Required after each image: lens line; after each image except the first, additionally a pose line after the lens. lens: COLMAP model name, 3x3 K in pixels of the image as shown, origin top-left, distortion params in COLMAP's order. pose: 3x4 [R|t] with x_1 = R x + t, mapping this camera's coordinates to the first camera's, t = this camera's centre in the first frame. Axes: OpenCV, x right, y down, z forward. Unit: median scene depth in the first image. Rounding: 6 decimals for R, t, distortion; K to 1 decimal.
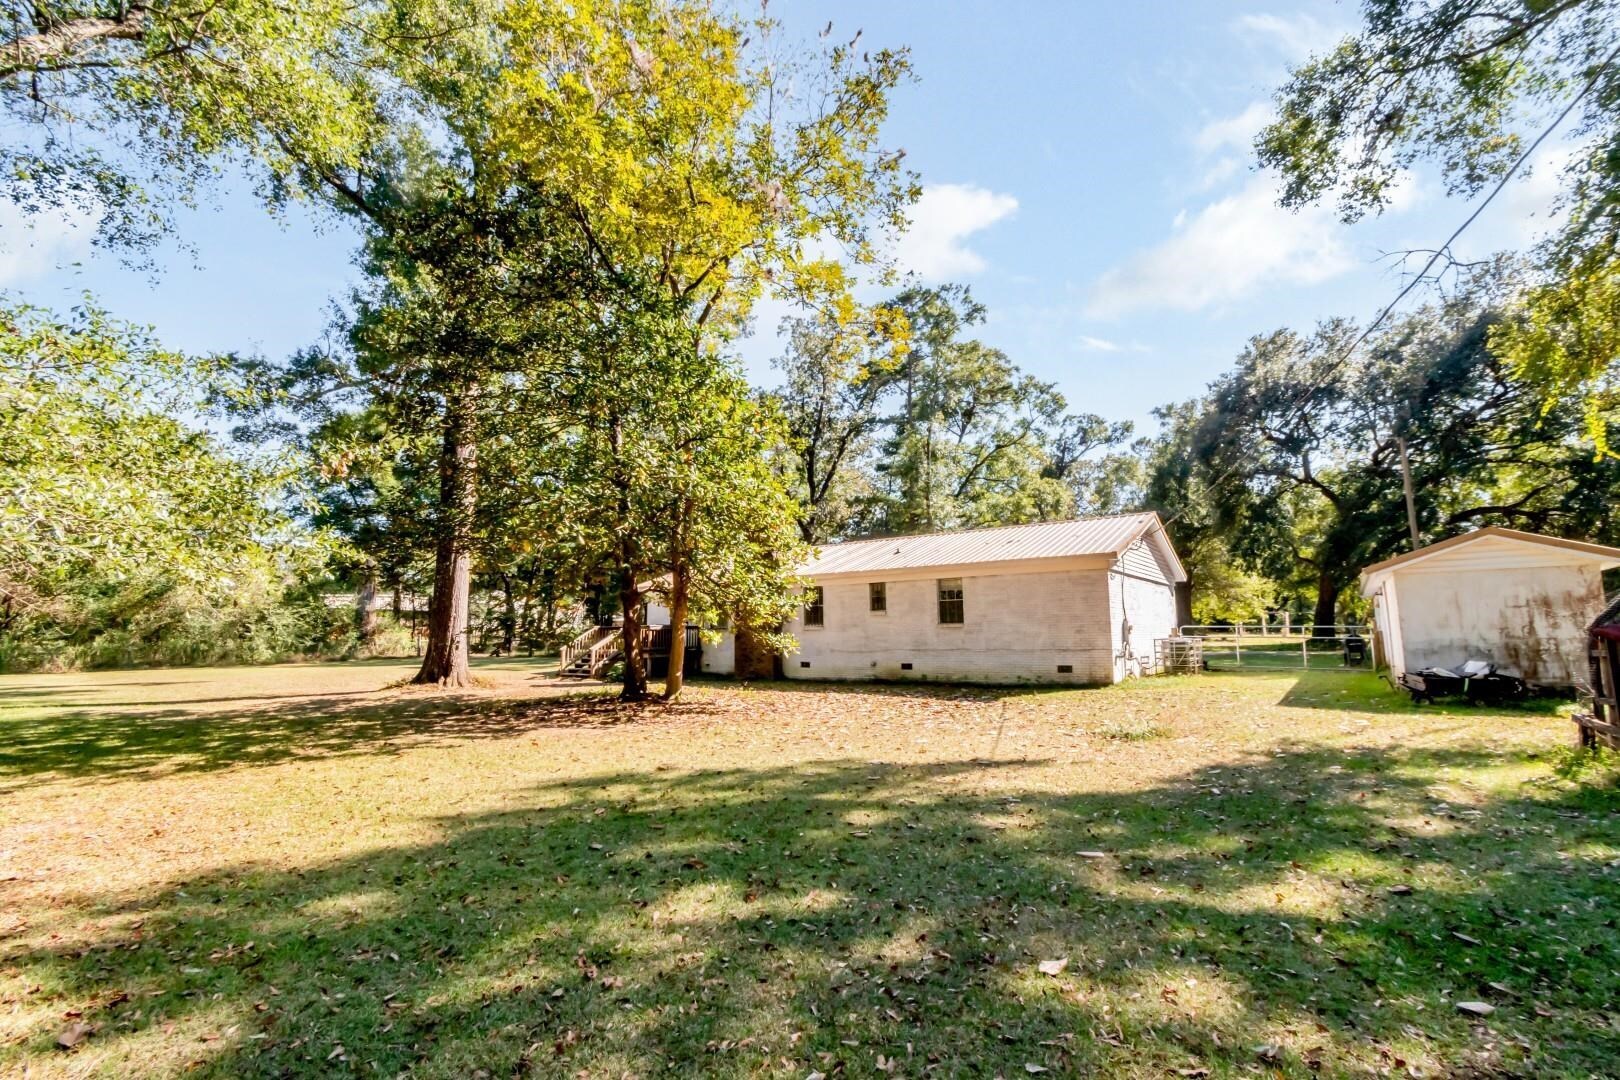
lens RADIAL K [[756.2, 0, 801.5], [0, 756.2, 545.0], [0, 0, 1]] dist [-0.000130, 0.000080]
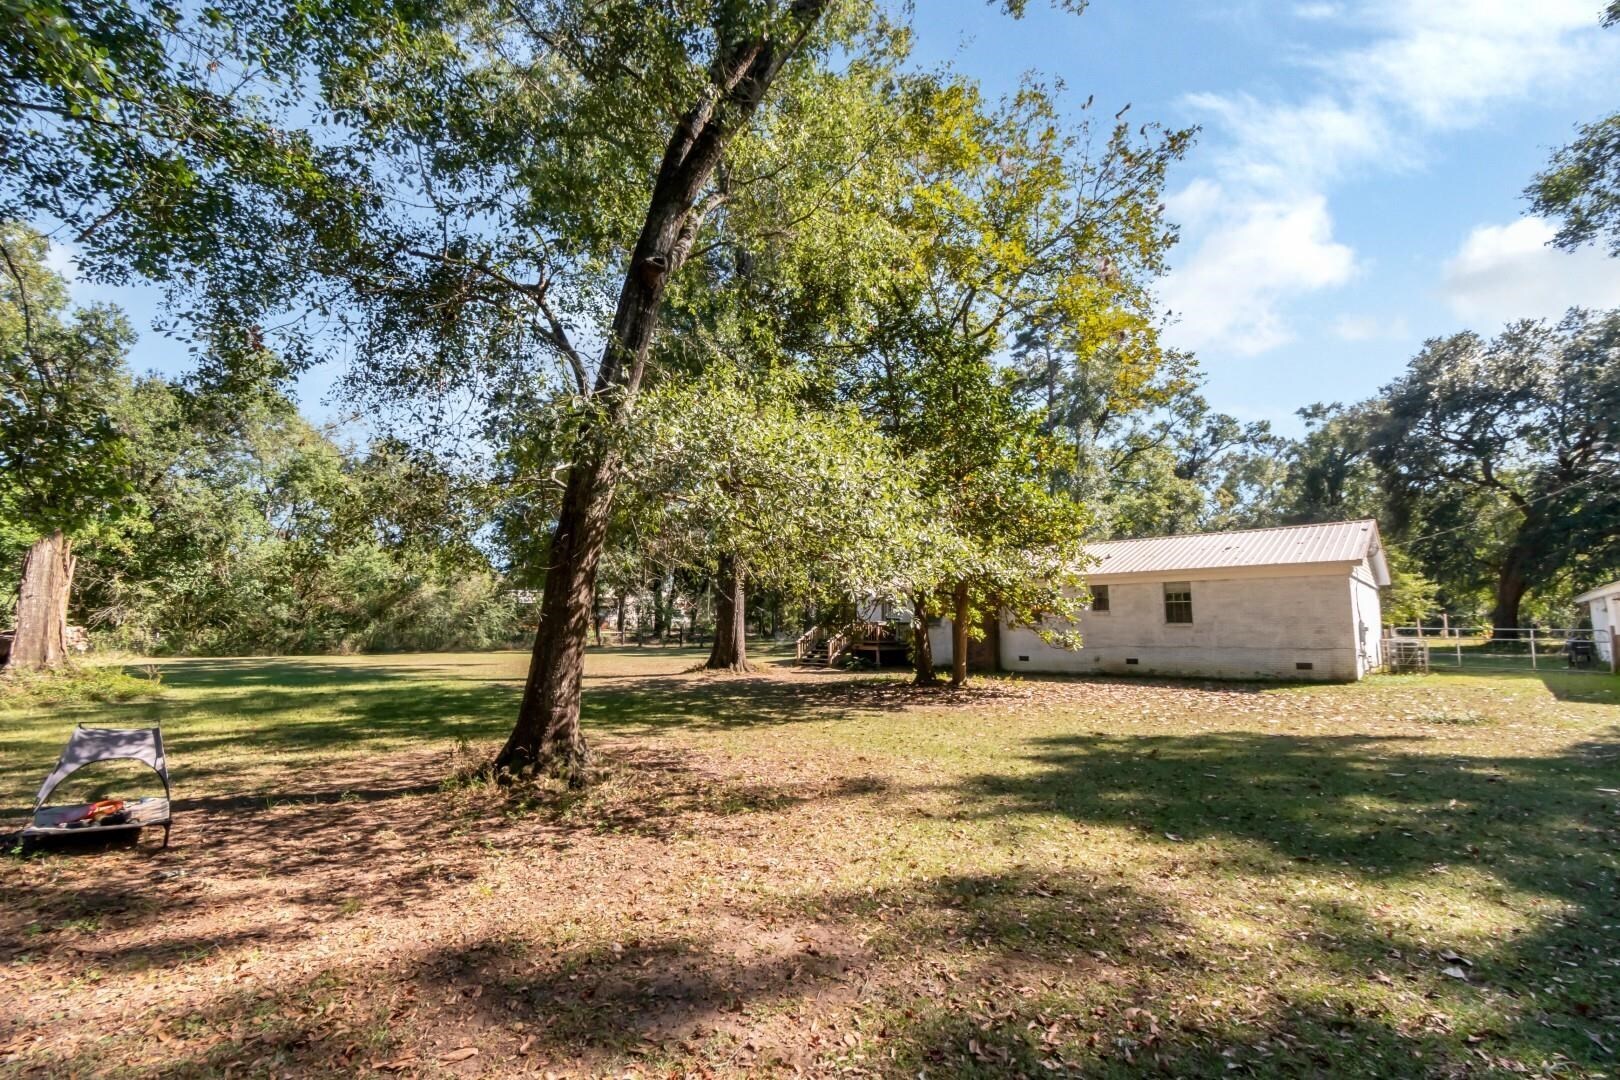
lens RADIAL K [[731.6, 0, 810.0], [0, 731.6, 540.0], [0, 0, 1]] dist [-0.000151, -0.000176]
pose [[0.993016, -0.002128, -0.117958, -0.105785], [0.001574, 0.999987, -0.004787, -0.006253], [0.117967, 0.004568, 0.993007, -0.060471]]
